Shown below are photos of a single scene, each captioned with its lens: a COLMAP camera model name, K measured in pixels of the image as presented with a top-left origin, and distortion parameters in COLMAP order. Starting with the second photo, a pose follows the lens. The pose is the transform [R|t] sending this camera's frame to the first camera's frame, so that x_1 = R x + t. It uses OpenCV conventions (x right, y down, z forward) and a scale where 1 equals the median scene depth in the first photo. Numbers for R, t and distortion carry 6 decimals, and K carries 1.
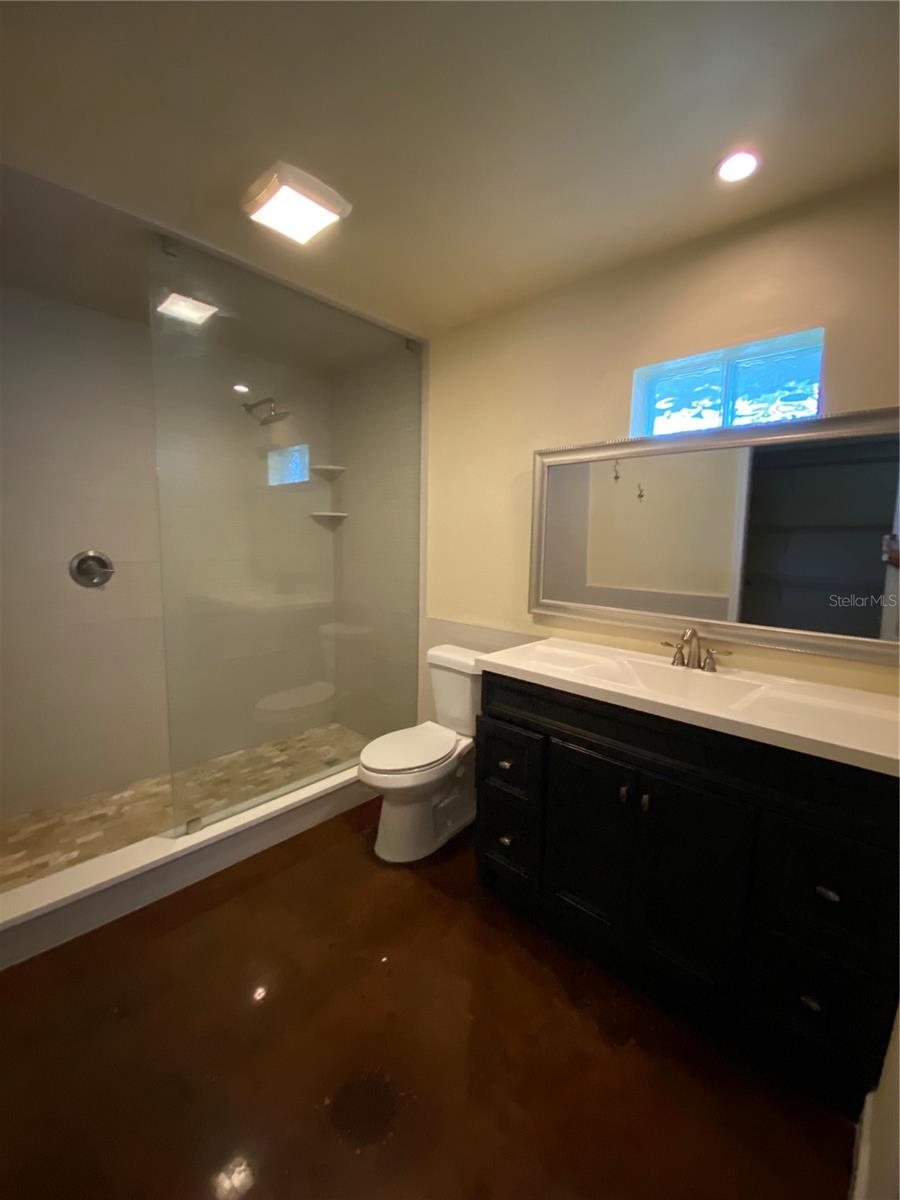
lens RADIAL K [[483.7, 0, 446.9], [0, 483.7, 597.6], [0, 0, 1]] dist [0.025746, -0.028109]
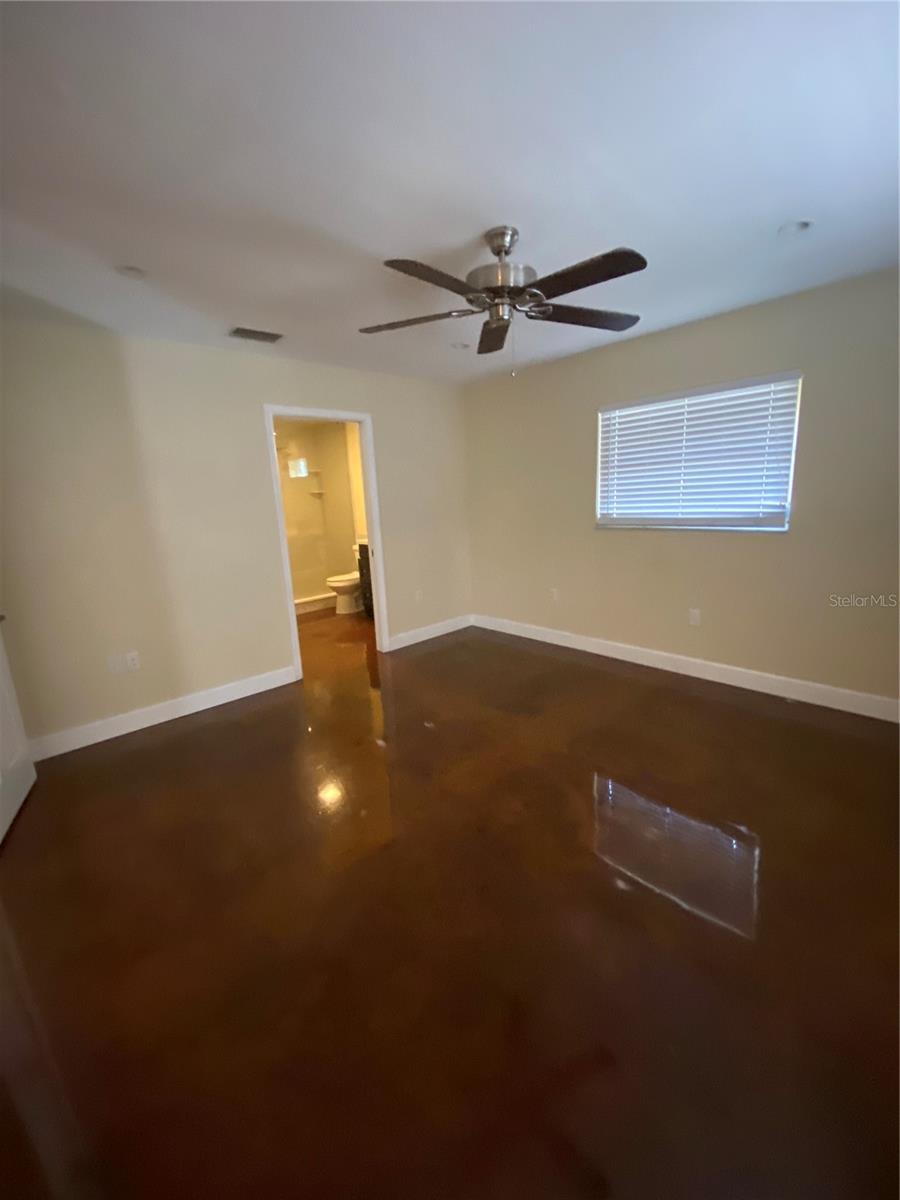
lens RADIAL K [[483.7, 0, 446.9], [0, 483.7, 597.6], [0, 0, 1]] dist [0.025746, -0.028109]
pose [[0.995452, -0.050645, -0.080683, 0.687849], [0.057758, 0.994408, 0.088414, 0.197316], [0.075754, -0.092672, 0.992811, -1.636873]]
